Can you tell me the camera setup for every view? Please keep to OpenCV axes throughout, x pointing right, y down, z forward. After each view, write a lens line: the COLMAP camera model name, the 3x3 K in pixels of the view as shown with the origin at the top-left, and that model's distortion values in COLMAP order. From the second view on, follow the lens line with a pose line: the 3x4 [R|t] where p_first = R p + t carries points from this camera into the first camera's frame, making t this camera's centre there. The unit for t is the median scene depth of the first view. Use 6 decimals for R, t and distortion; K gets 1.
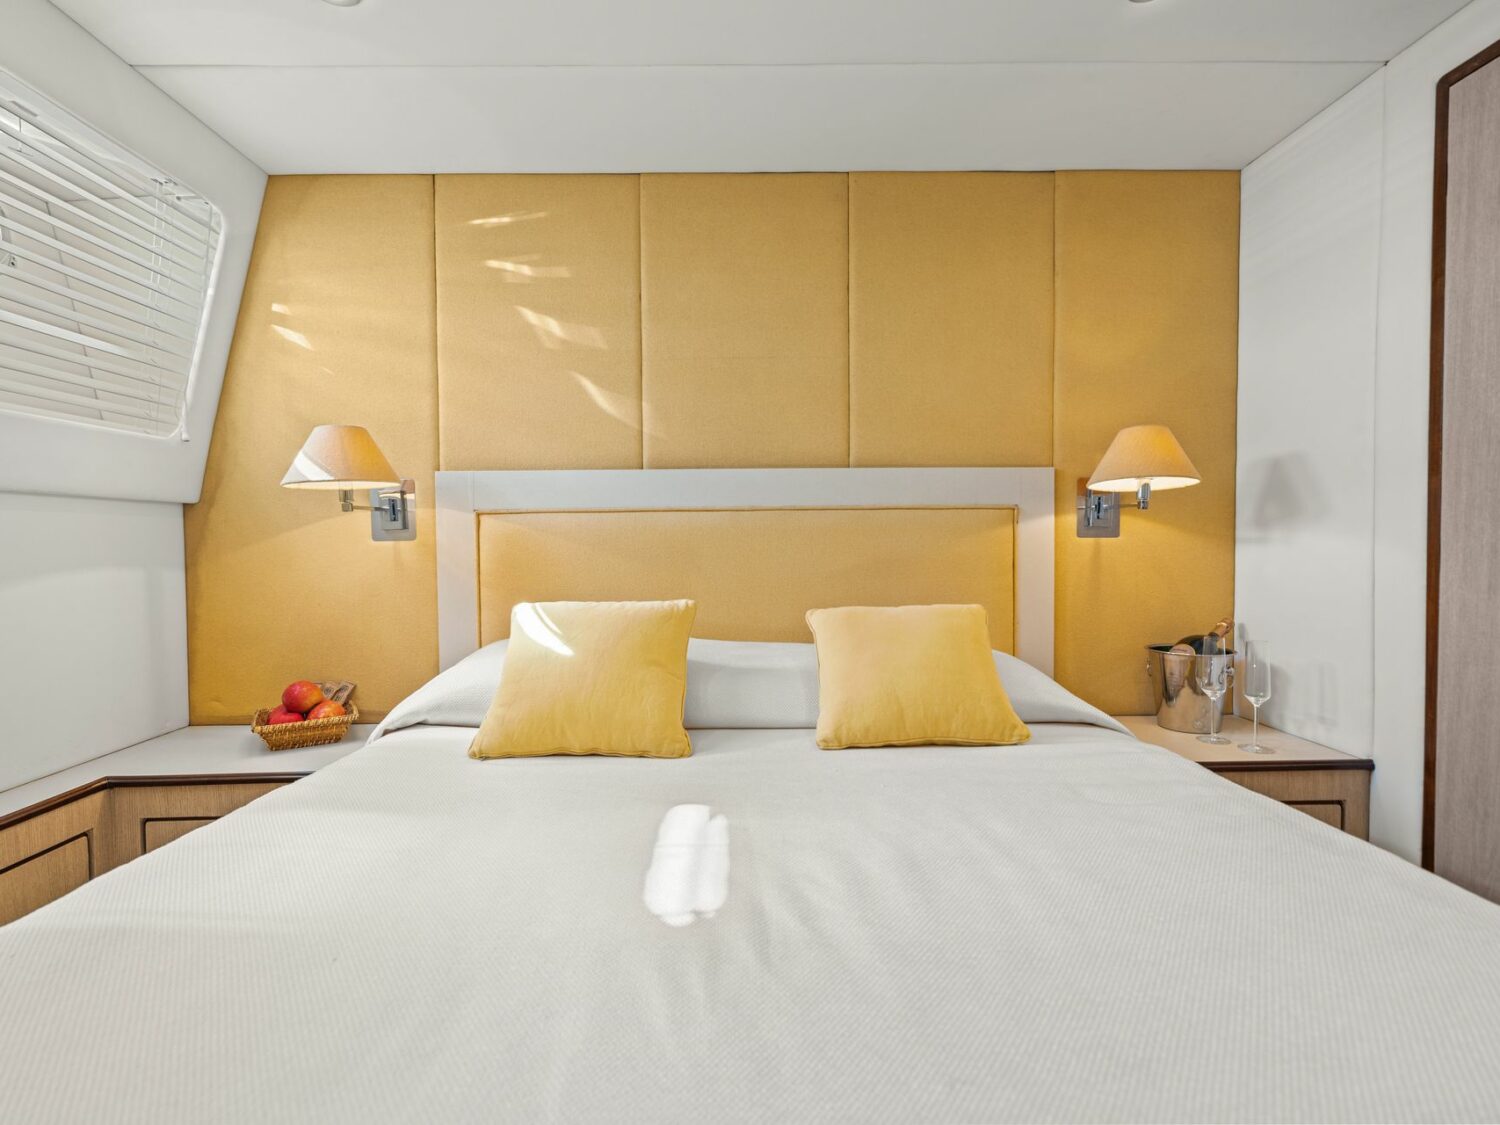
lens RADIAL K [[758.0, 0, 748.4], [0, 758.0, 563.5], [0, 0, 1]] dist [-0.013324, 0.018136]
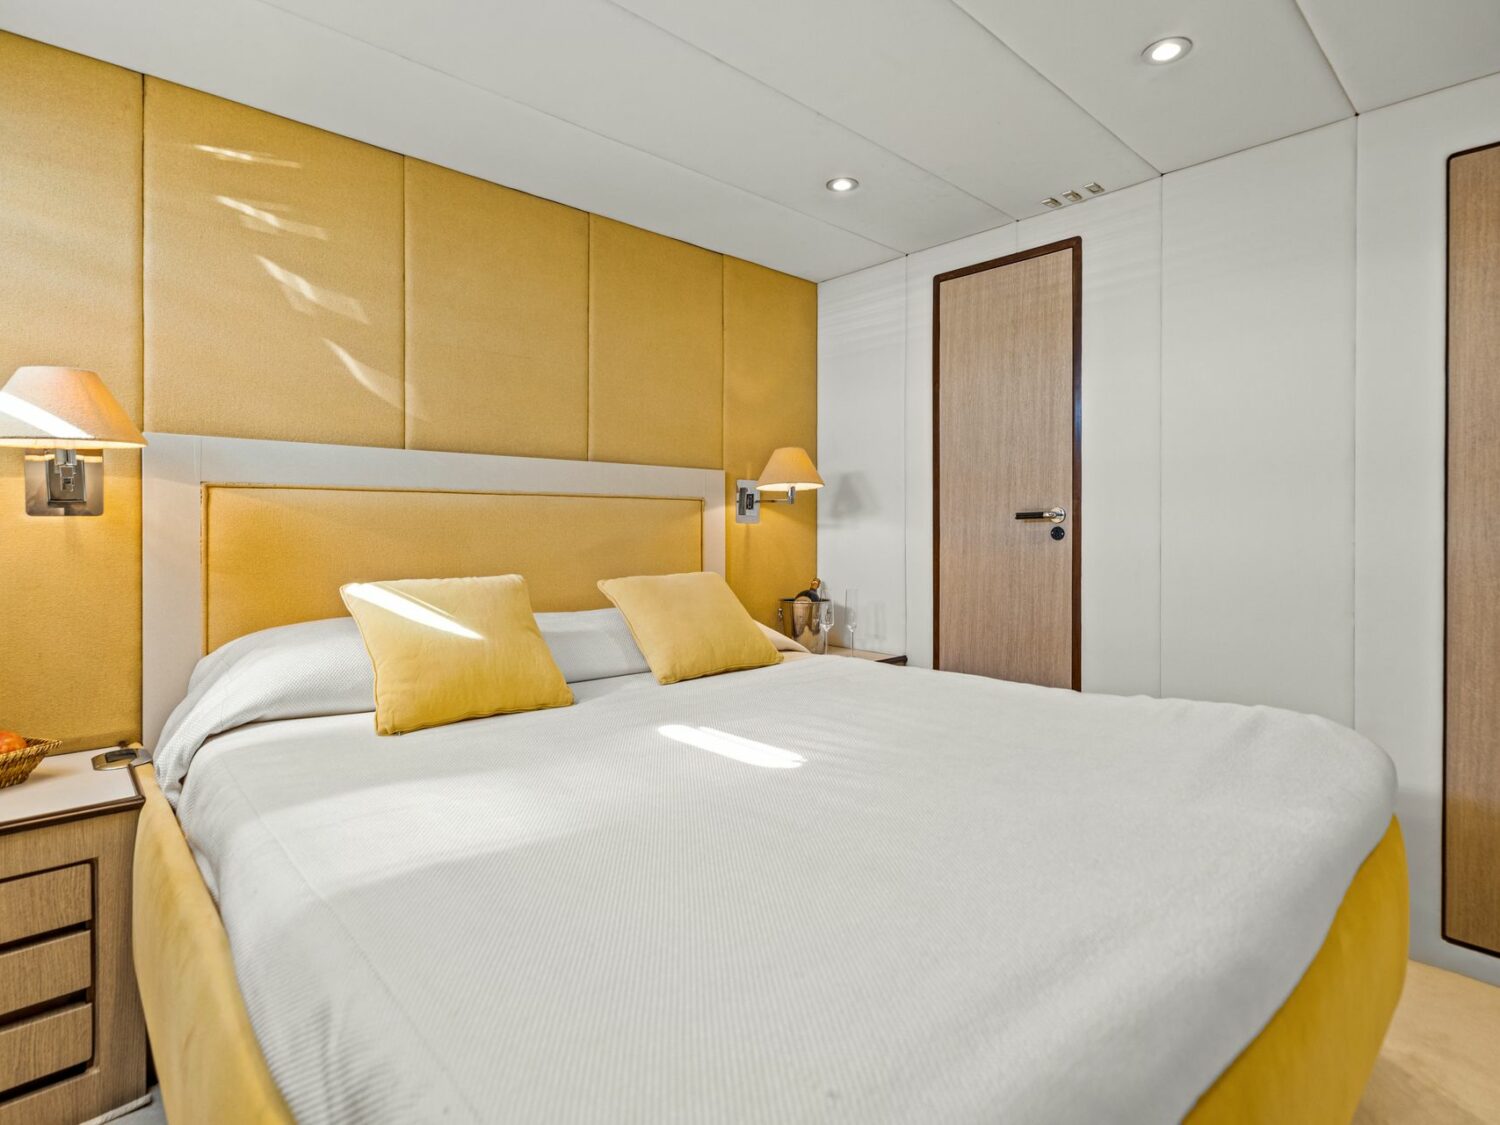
lens RADIAL K [[754.6, 0, 767.7], [0, 754.6, 530.2], [0, 0, 1]] dist [-0.016833, 0.015605]
pose [[0.747497, 0.006264, 0.664236, -0.446554], [0.011961, 0.999666, -0.022888, 0.010950], [-0.664158, 0.025053, 0.747172, -0.055629]]
